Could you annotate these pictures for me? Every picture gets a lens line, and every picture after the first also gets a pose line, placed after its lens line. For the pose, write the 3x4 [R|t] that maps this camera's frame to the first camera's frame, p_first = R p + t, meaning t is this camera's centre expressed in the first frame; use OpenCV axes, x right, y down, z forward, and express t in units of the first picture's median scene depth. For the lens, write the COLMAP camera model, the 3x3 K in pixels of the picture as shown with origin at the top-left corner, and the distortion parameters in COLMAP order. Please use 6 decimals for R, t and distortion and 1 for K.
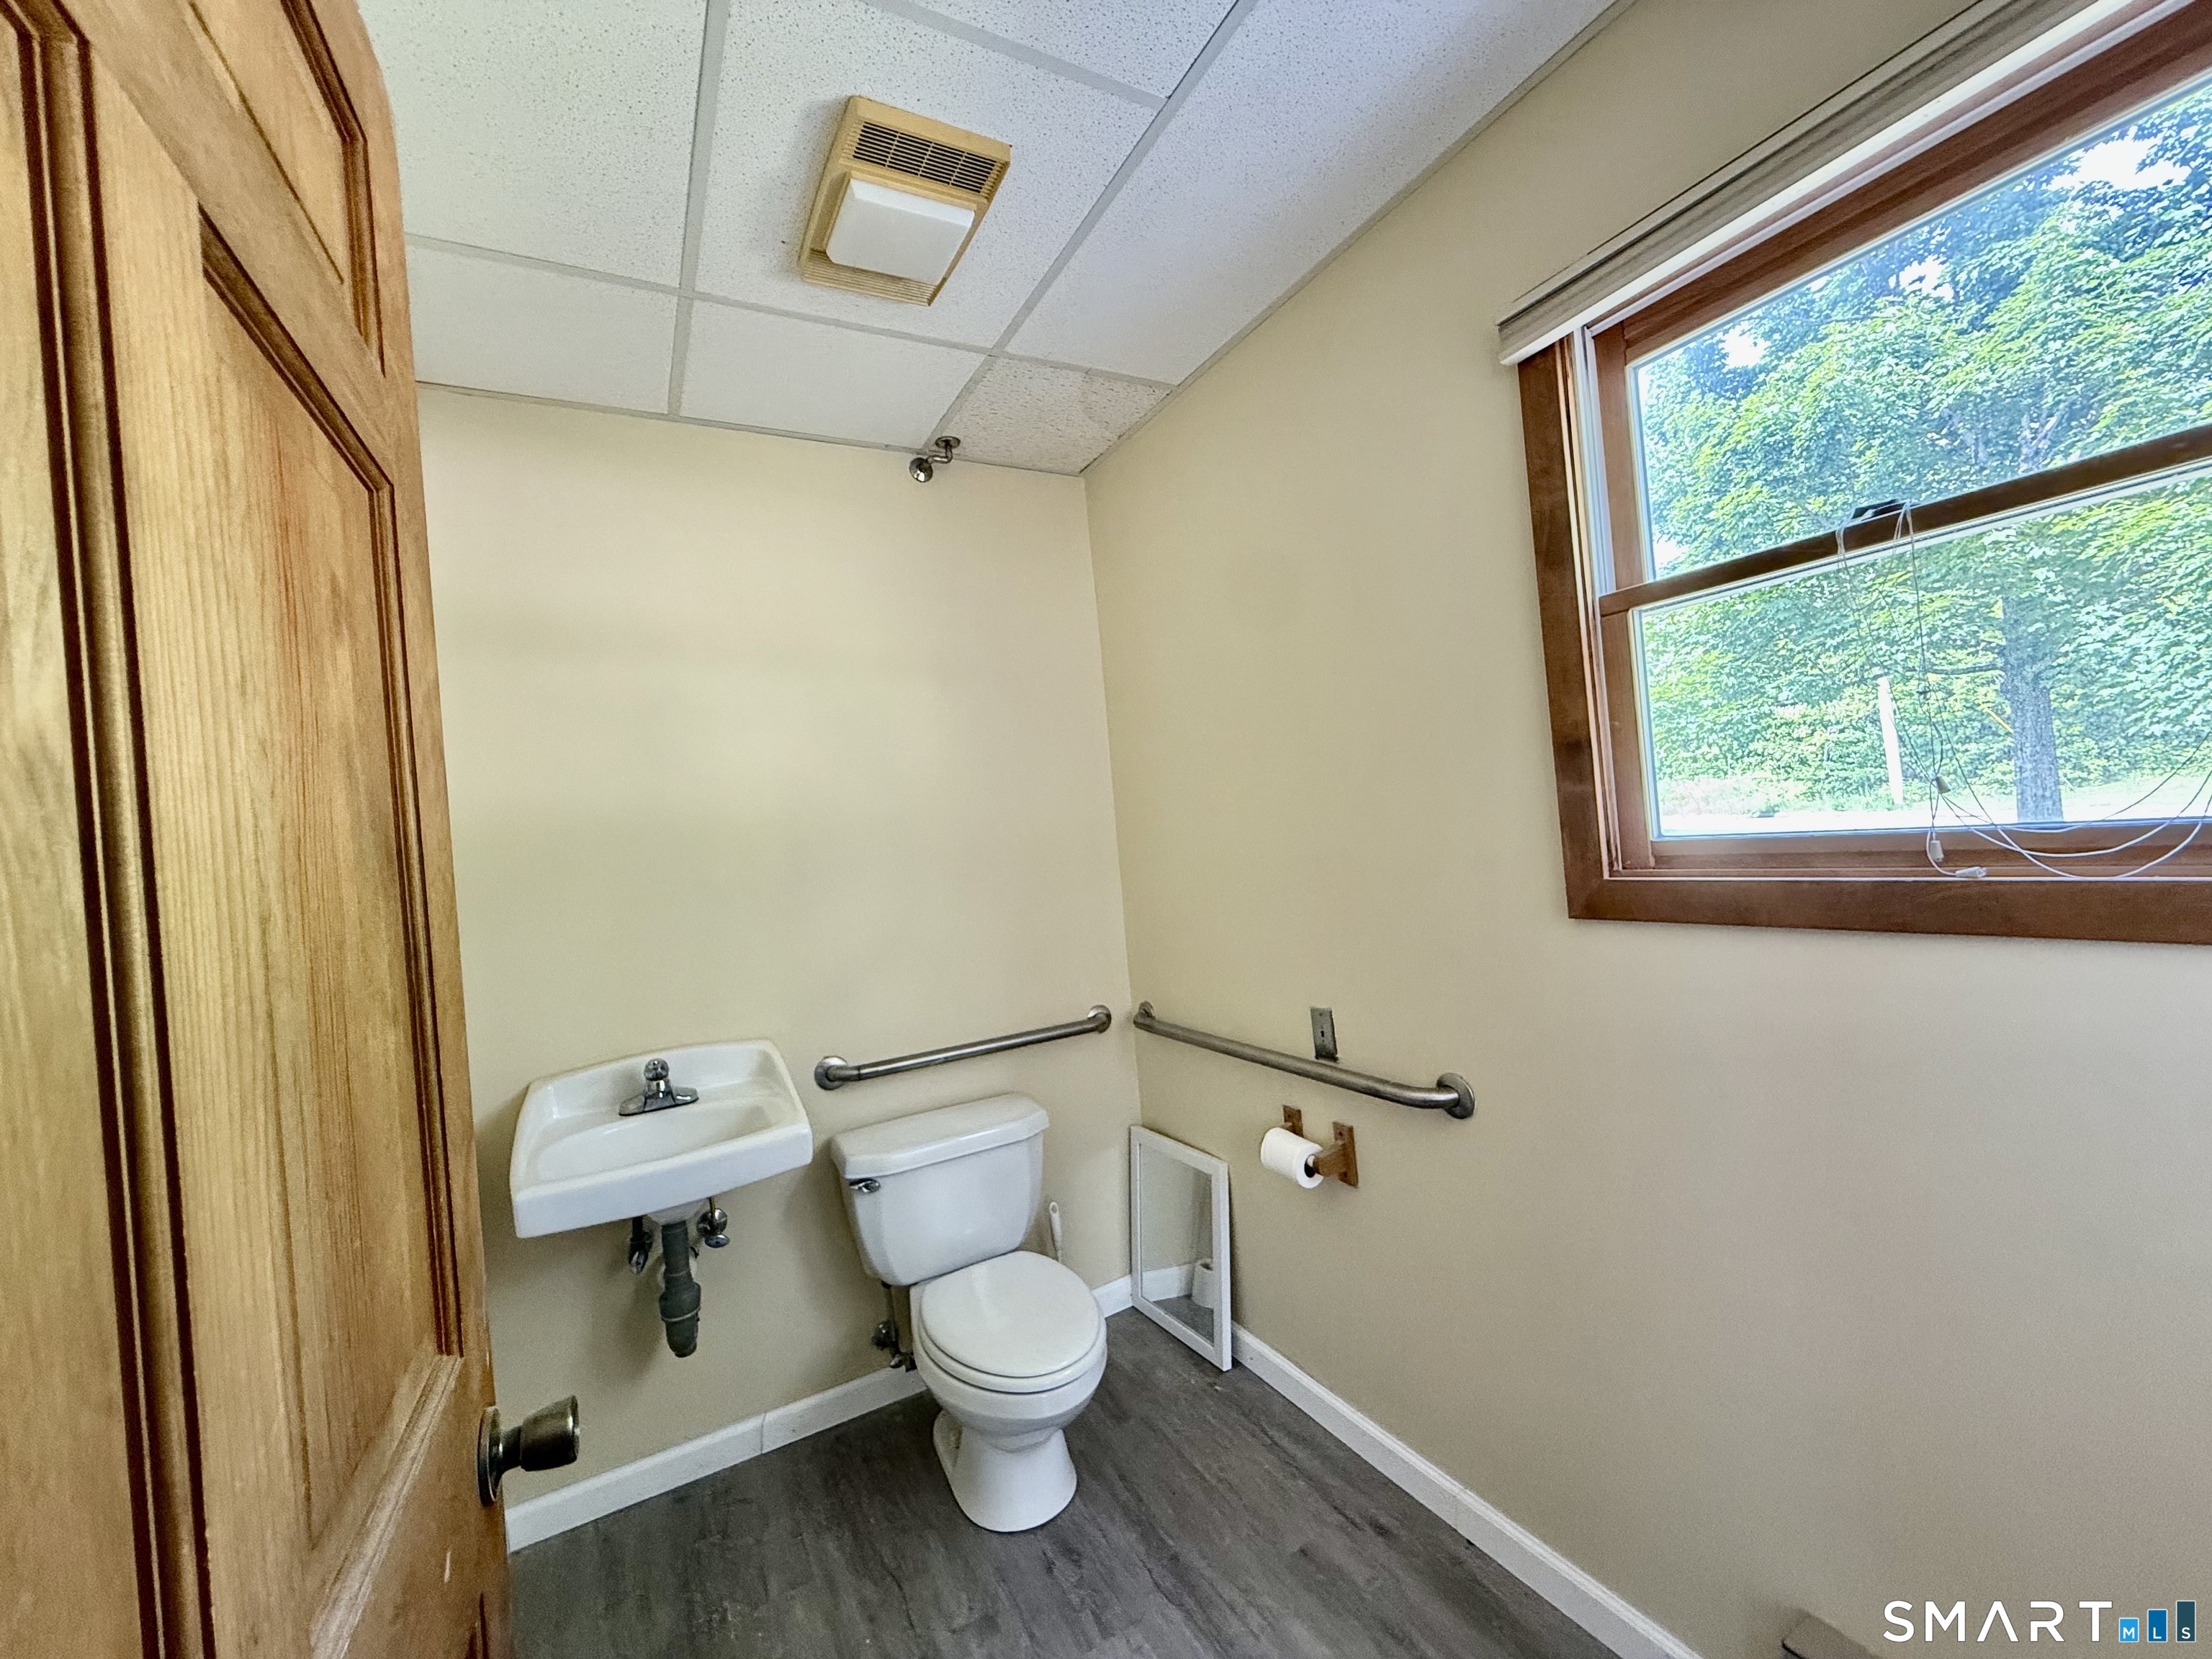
lens RADIAL K [[878.6, 0, 1105.0], [0, 878.6, 831.9], [0, 0, 1]] dist [0.000761, -0.000147]
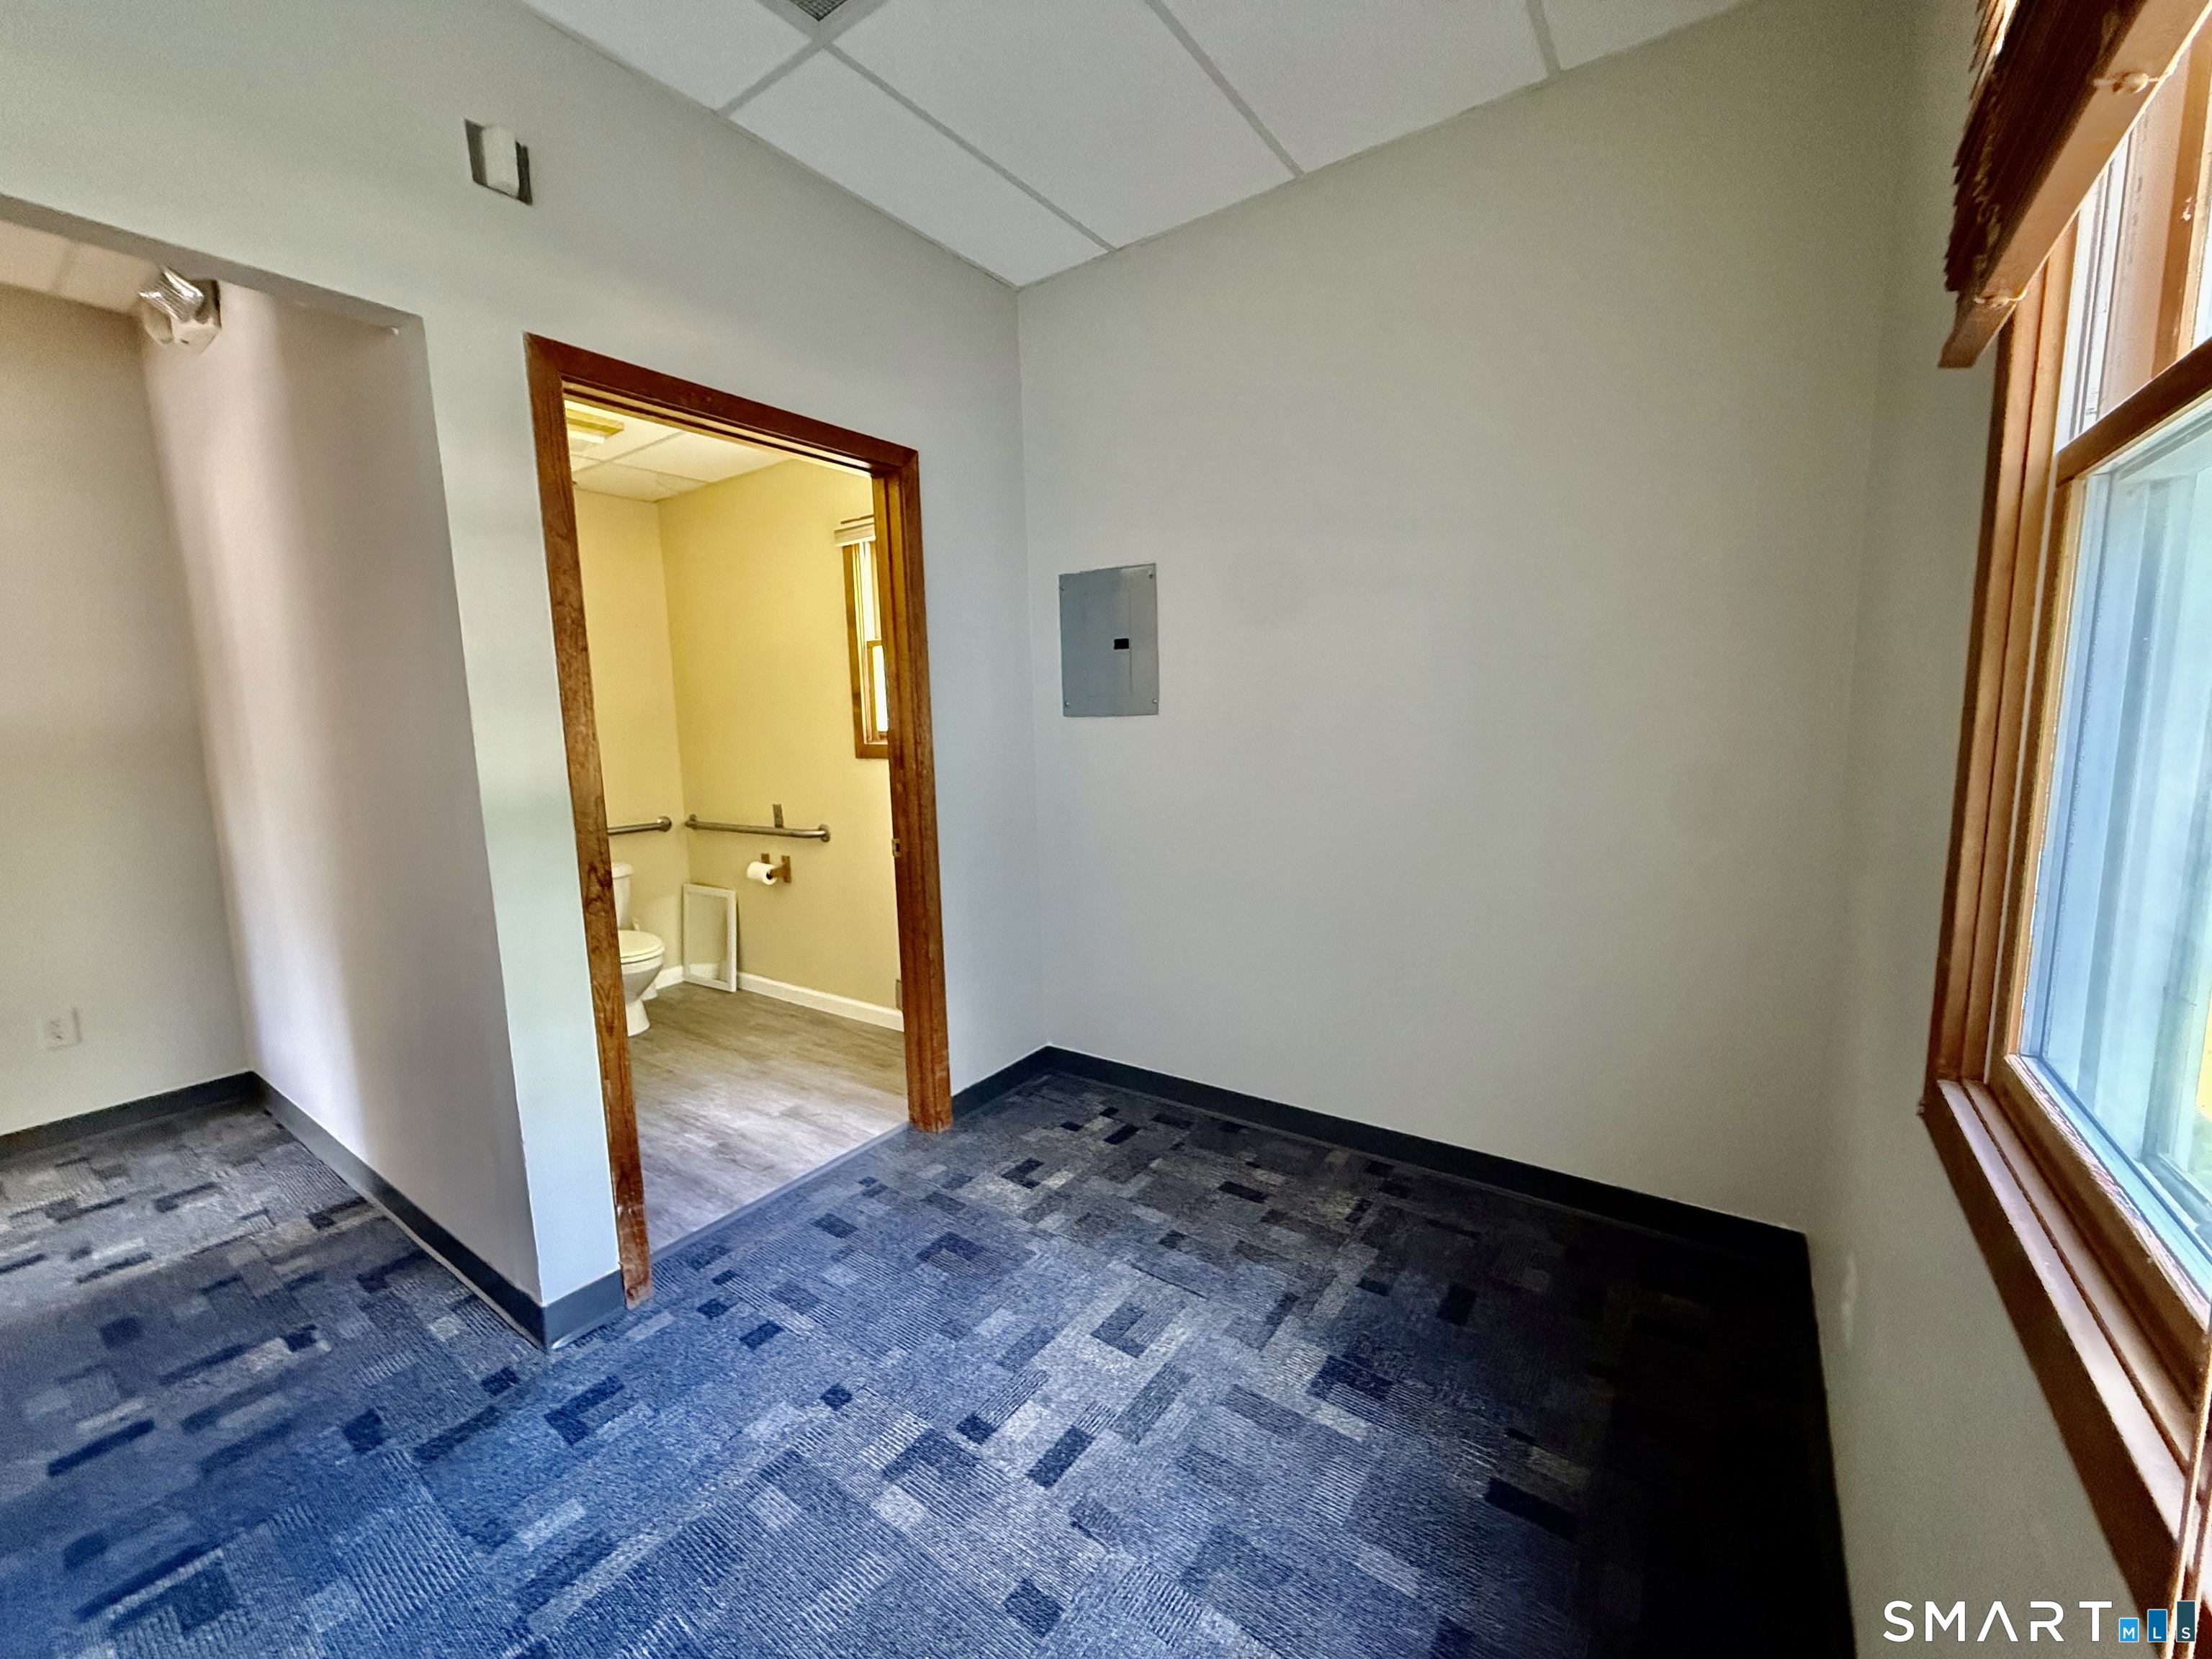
lens RADIAL K [[878.6, 0, 1105.0], [0, 878.6, 831.9], [0, 0, 1]] dist [0.000761, -0.000147]
pose [[0.897730, 0.008823, 0.440458, 0.015587], [-0.057942, 0.993479, 0.098196, 0.007791], [-0.436720, -0.113674, 0.892387, -1.258043]]
